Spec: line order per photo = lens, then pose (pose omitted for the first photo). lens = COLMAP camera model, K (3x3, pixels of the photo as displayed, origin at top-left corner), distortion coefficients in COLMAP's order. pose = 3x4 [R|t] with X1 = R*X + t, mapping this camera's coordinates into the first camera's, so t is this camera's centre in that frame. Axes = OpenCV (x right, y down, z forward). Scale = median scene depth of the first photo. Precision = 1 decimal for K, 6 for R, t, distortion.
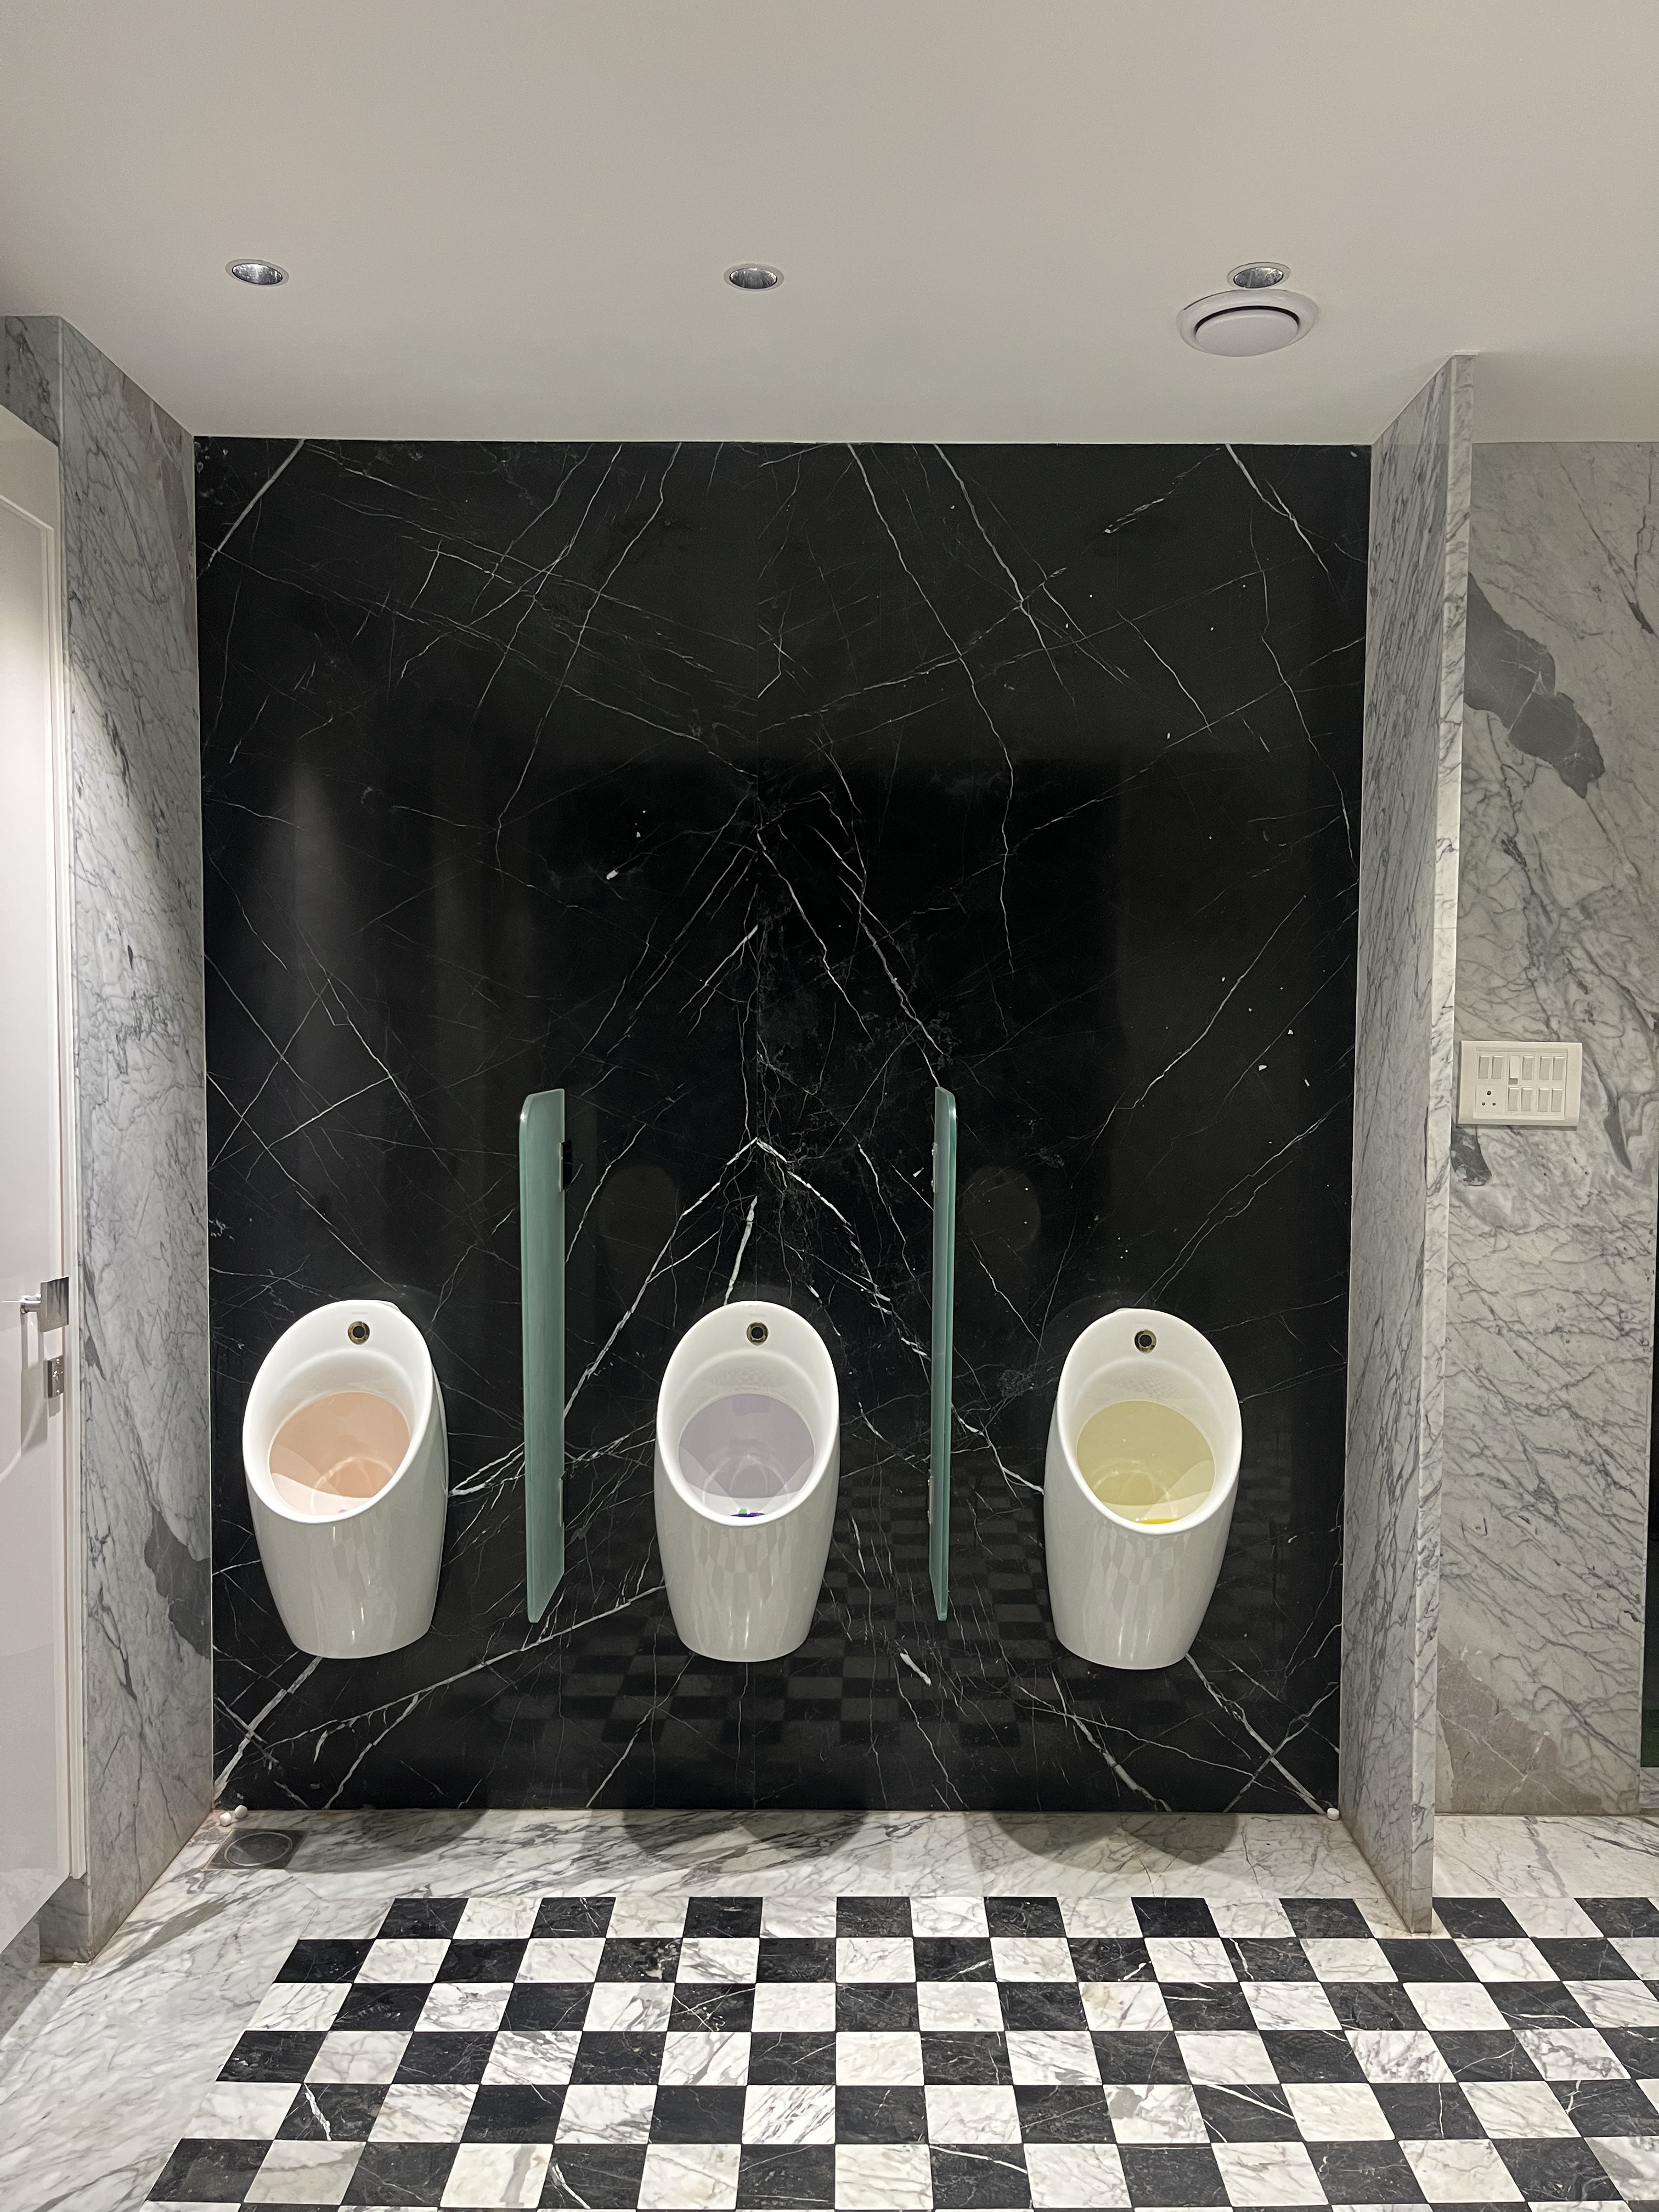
lens RADIAL K [[1660.7, 0, 833.8], [0, 1660.7, 1118.2], [0, 0, 1]] dist [0.004791, -0.038182]
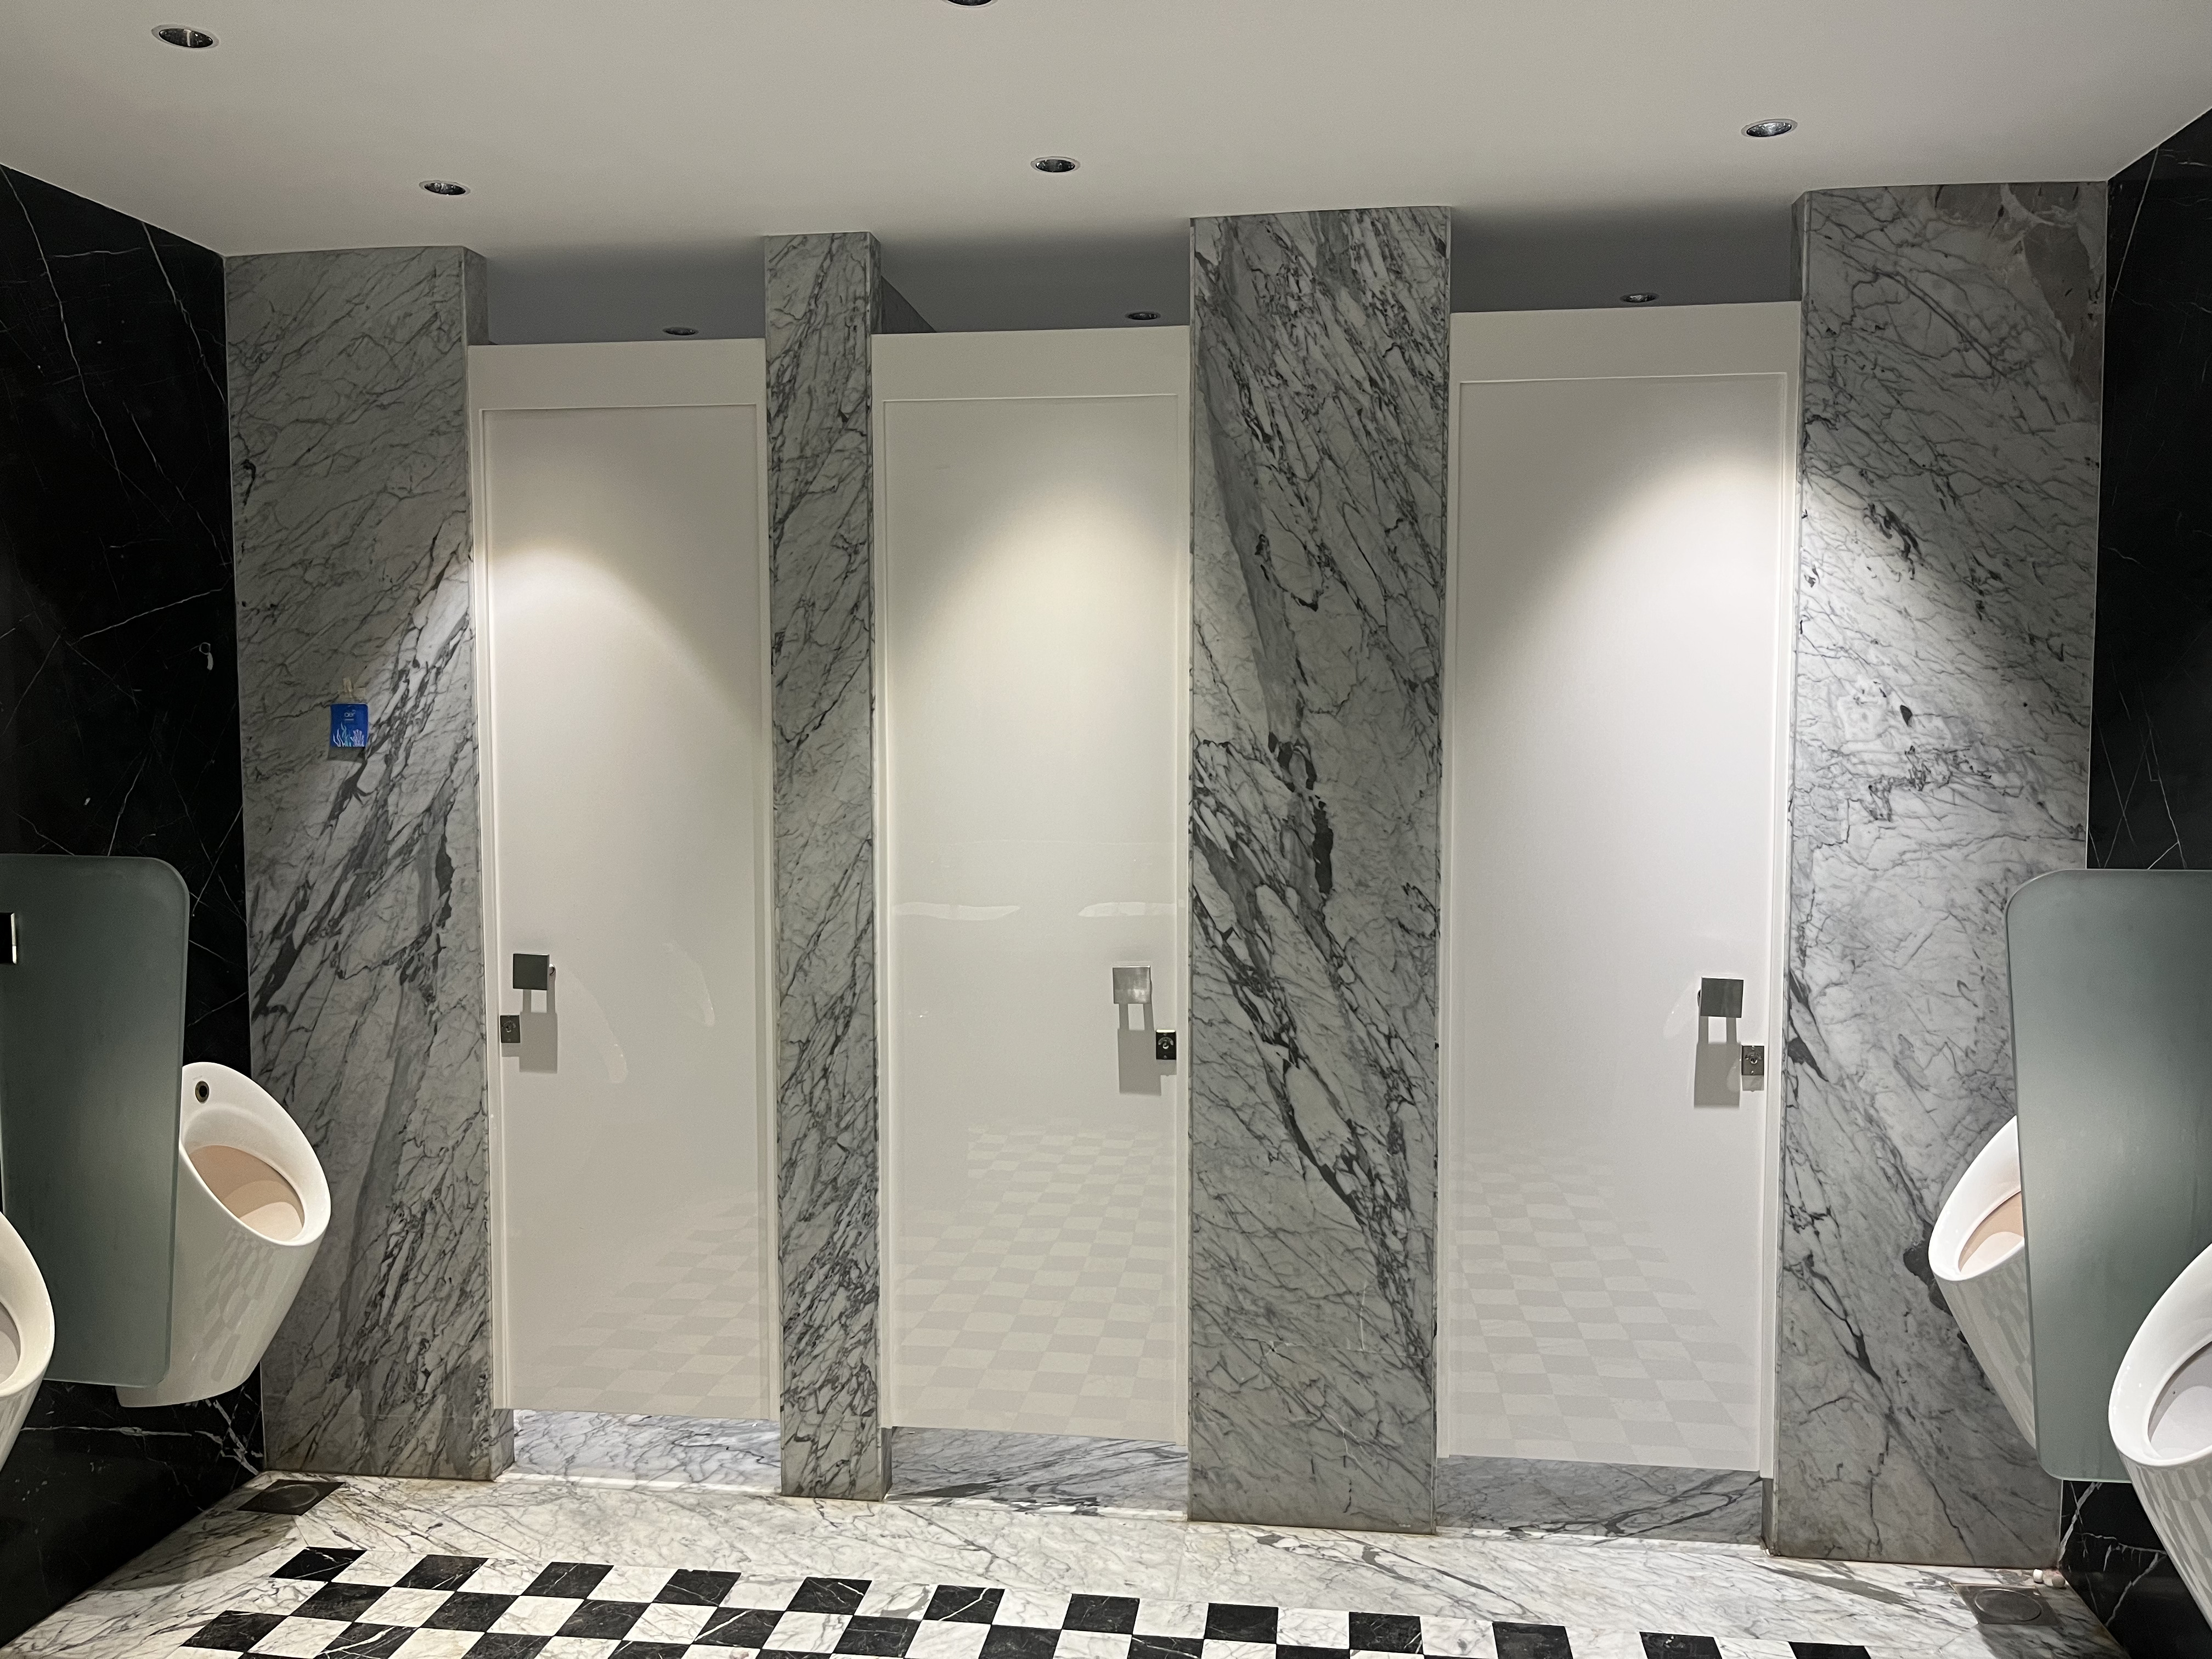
lens RADIAL K [[1660.7, 0, 1115.4], [0, 1660.7, 819.8], [0, 0, 1]] dist [0.004791, -0.038182]
pose [[-0.137863, 0.048414, -0.989267, 0.740354], [-0.053129, 0.997005, 0.056197, -0.061264], [0.989025, 0.060306, -0.134878, 0.623506]]
